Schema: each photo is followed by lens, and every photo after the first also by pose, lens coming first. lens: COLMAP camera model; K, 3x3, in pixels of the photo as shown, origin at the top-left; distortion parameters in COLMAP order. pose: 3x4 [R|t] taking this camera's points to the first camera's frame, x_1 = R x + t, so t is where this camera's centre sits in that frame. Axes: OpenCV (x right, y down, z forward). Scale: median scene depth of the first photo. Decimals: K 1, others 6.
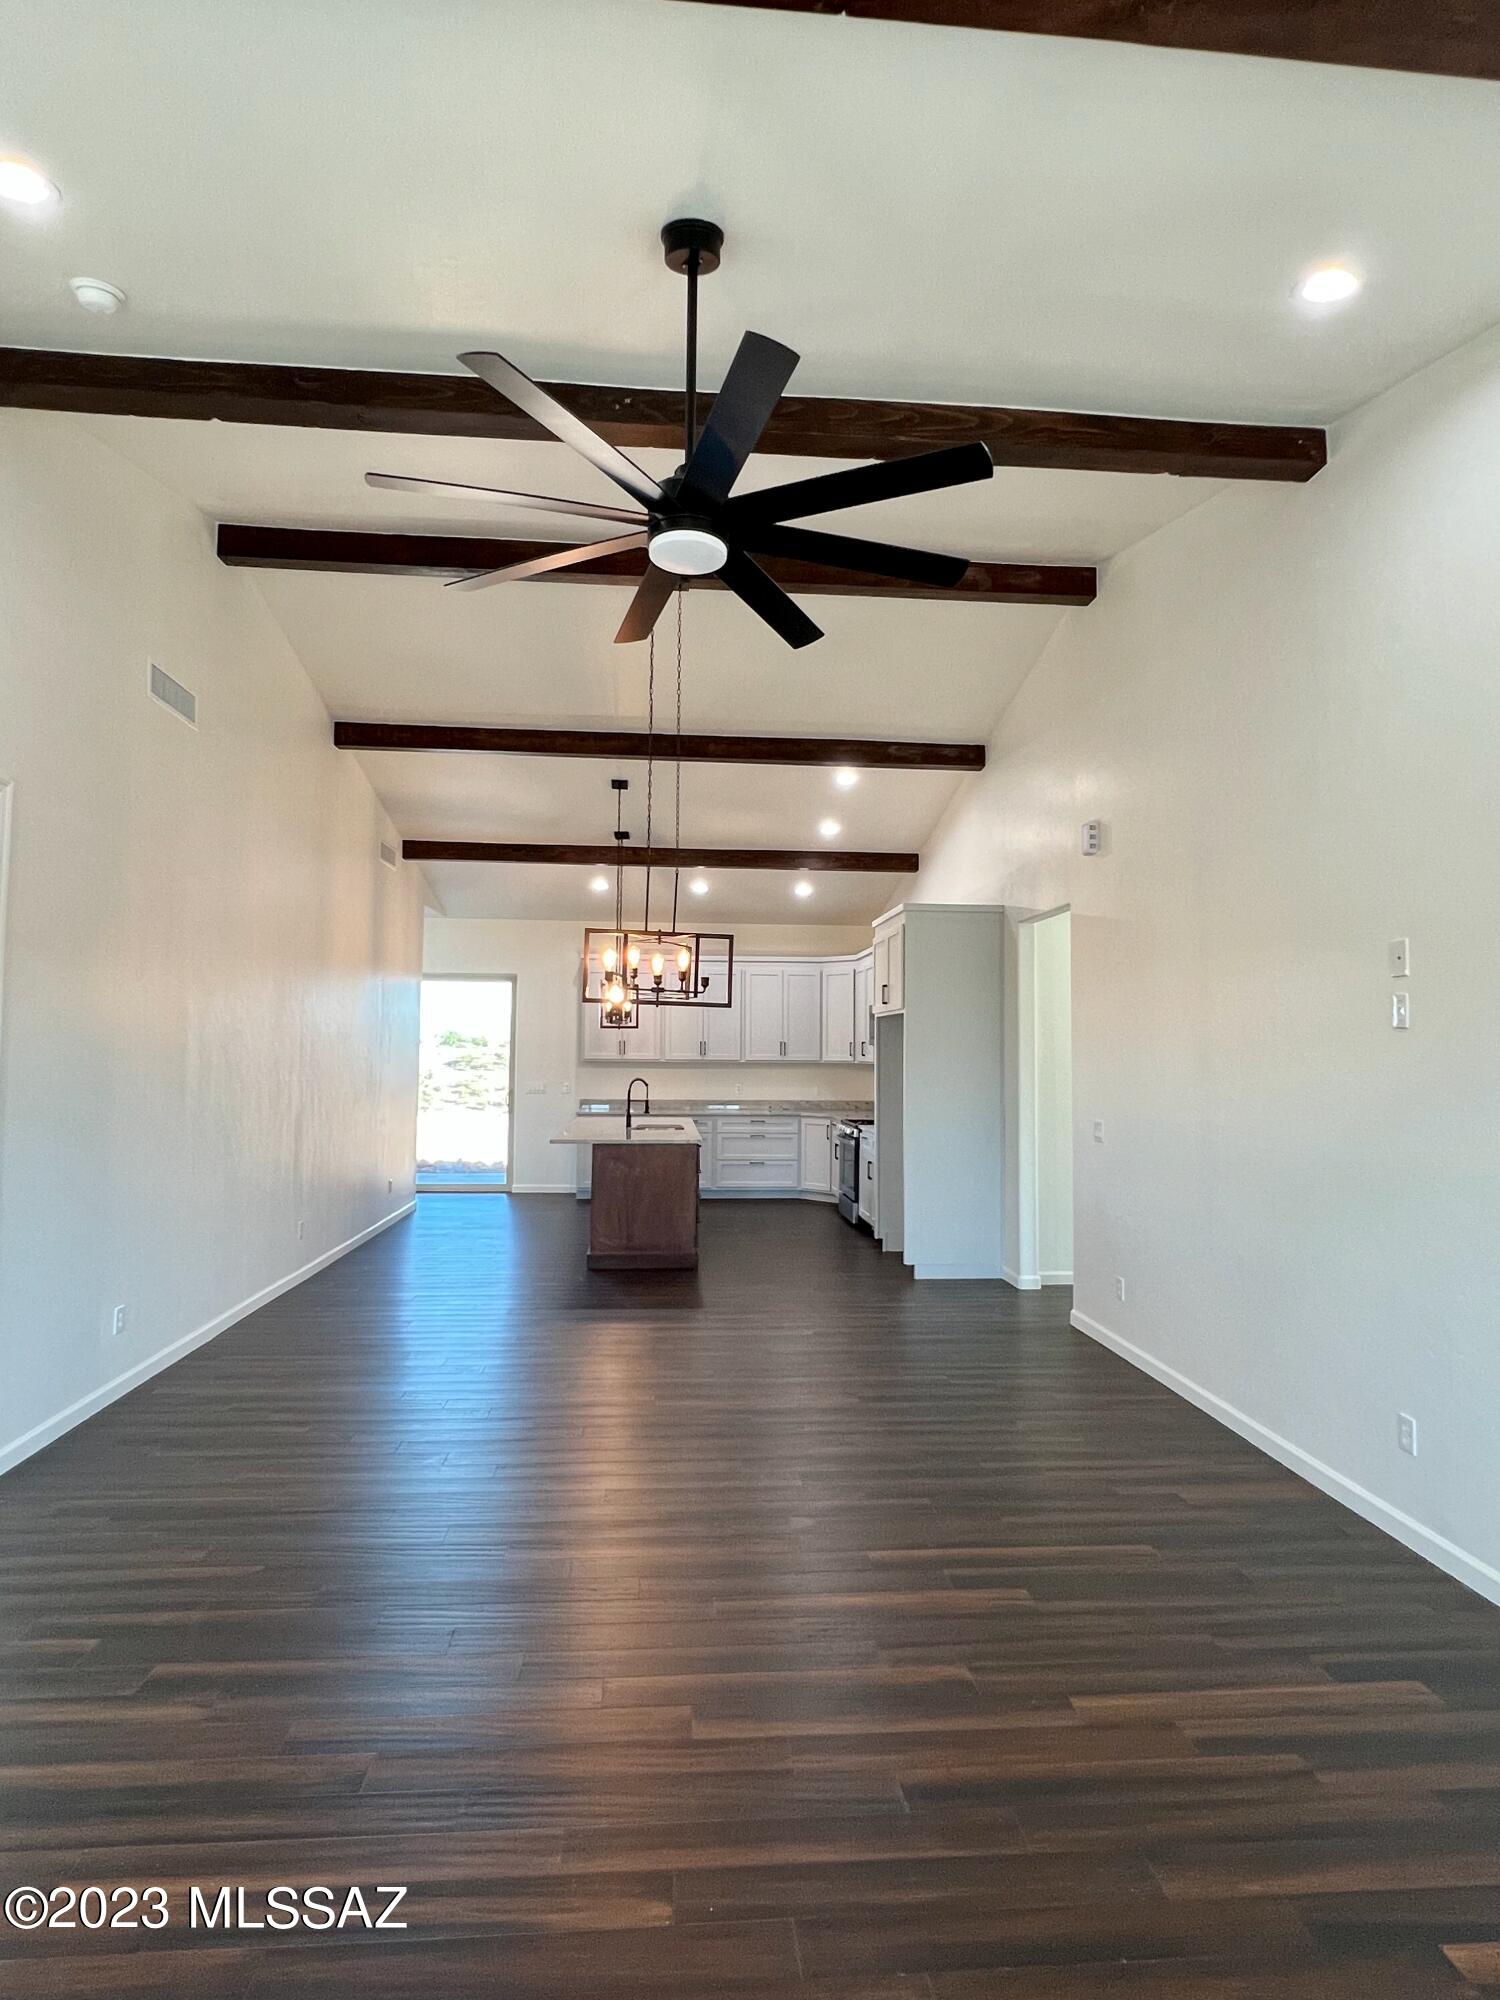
lens RADIAL K [[1080.6, 0, 750.0], [0, 1080.6, 1000.0], [0, 0, 1]] dist [-0.002982, 0.001542]
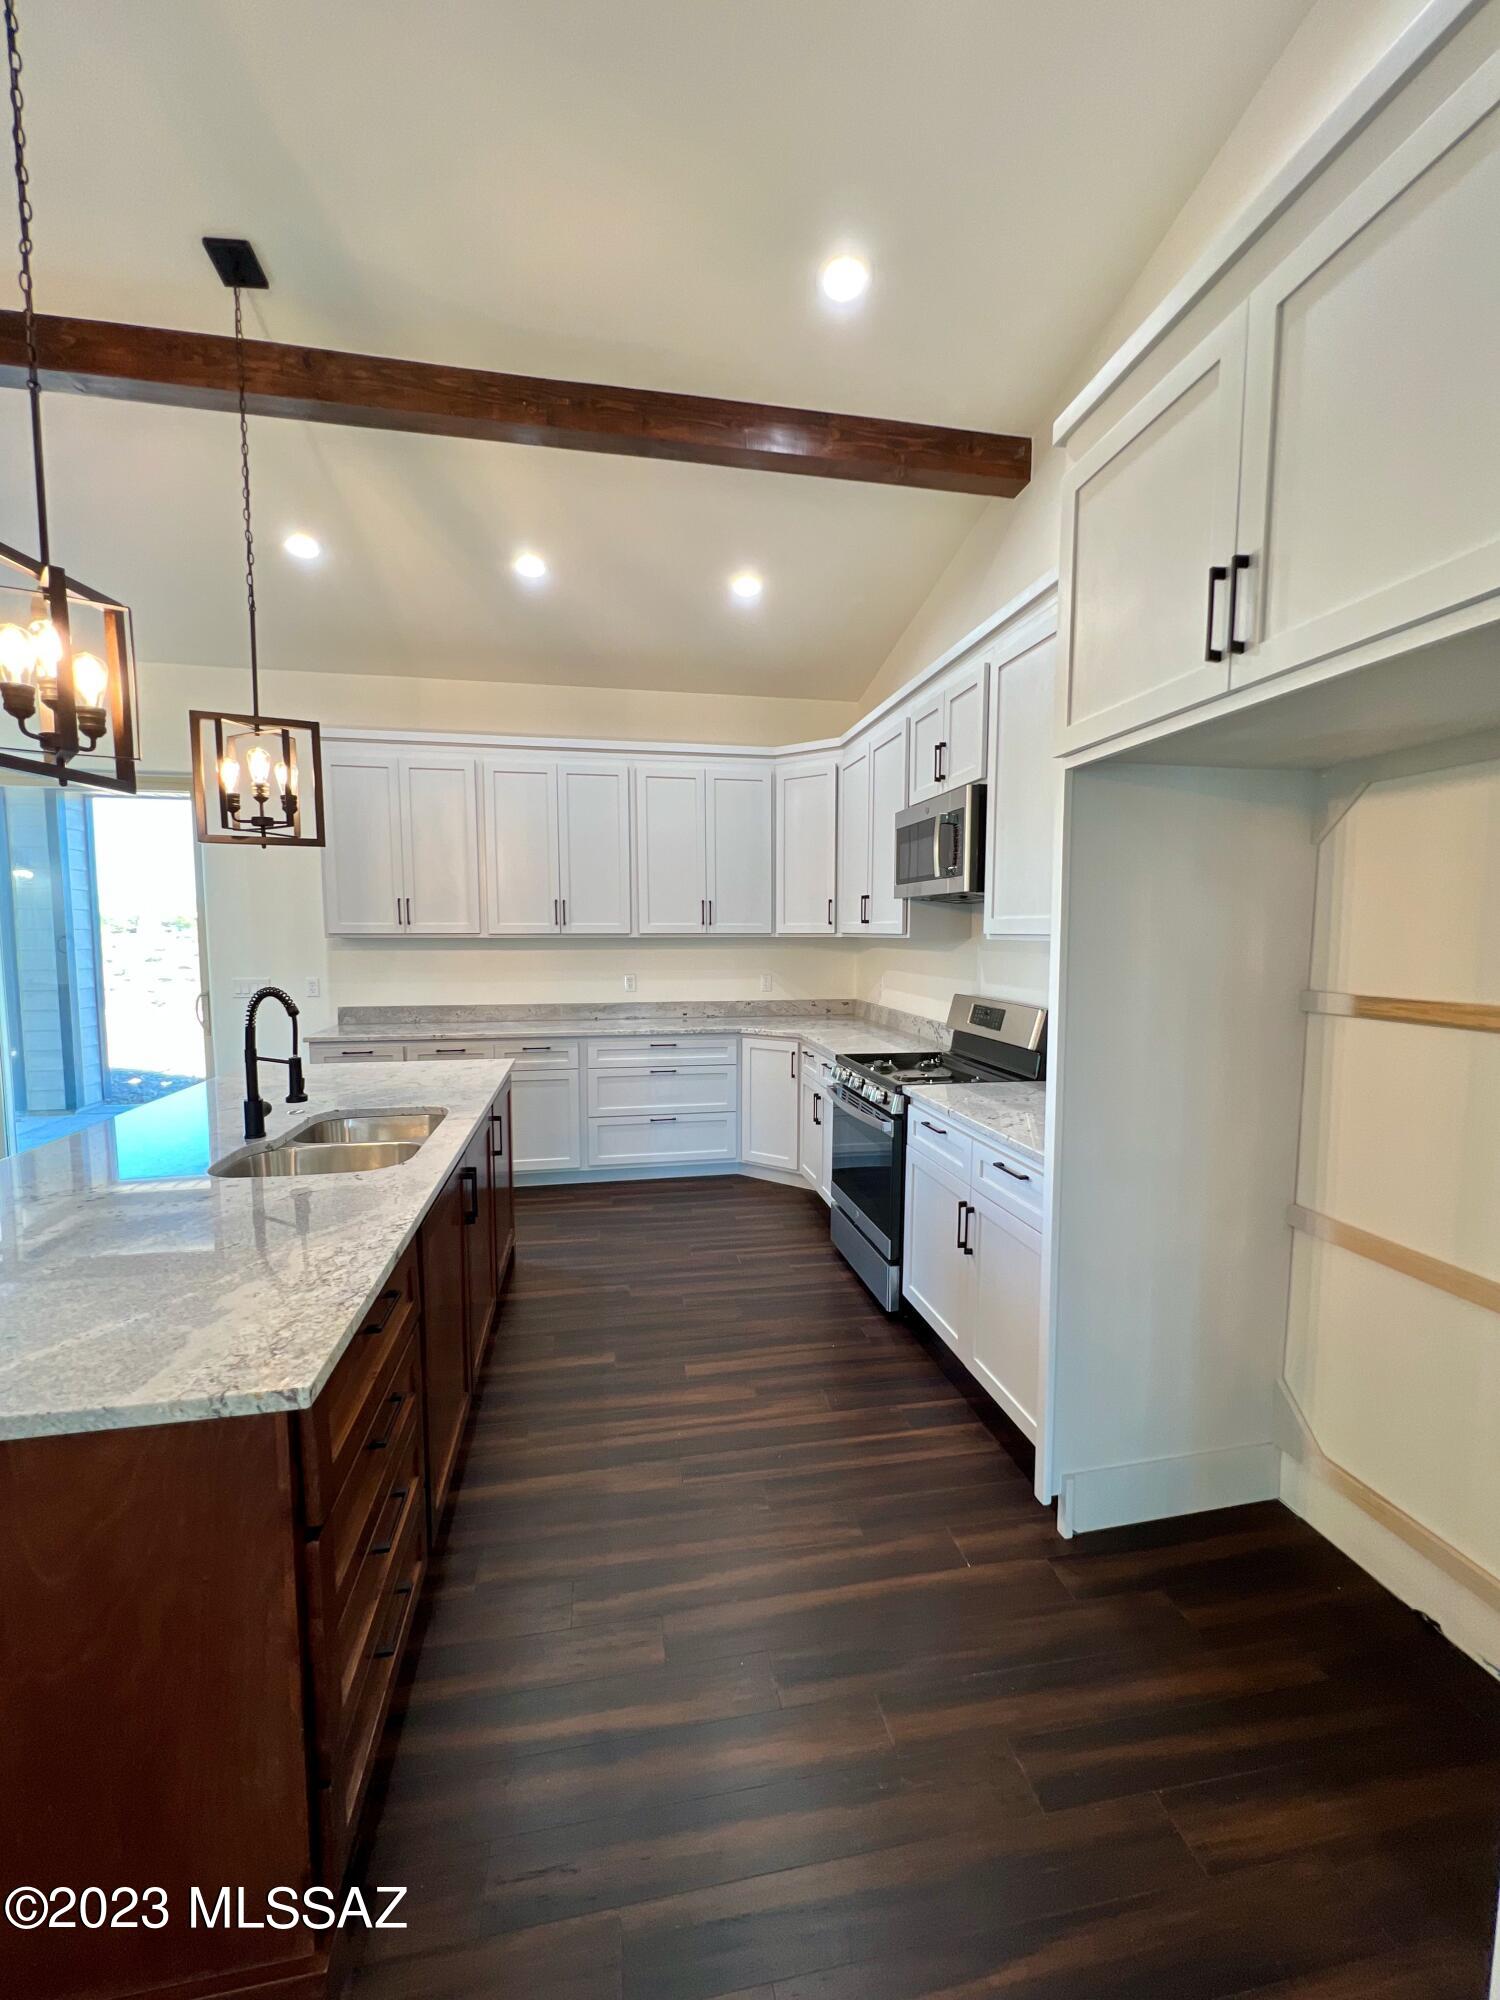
lens RADIAL K [[805.0, 0, 750.0], [0, 805.0, 1000.0], [0, 0, 1]] dist [0.000666, 0.000418]
pose [[0.994333, -0.017001, 0.104939, 0.010237], [0.002973, 0.991191, 0.132408, 0.043174], [-0.106265, -0.131345, 0.985625, 0.719887]]
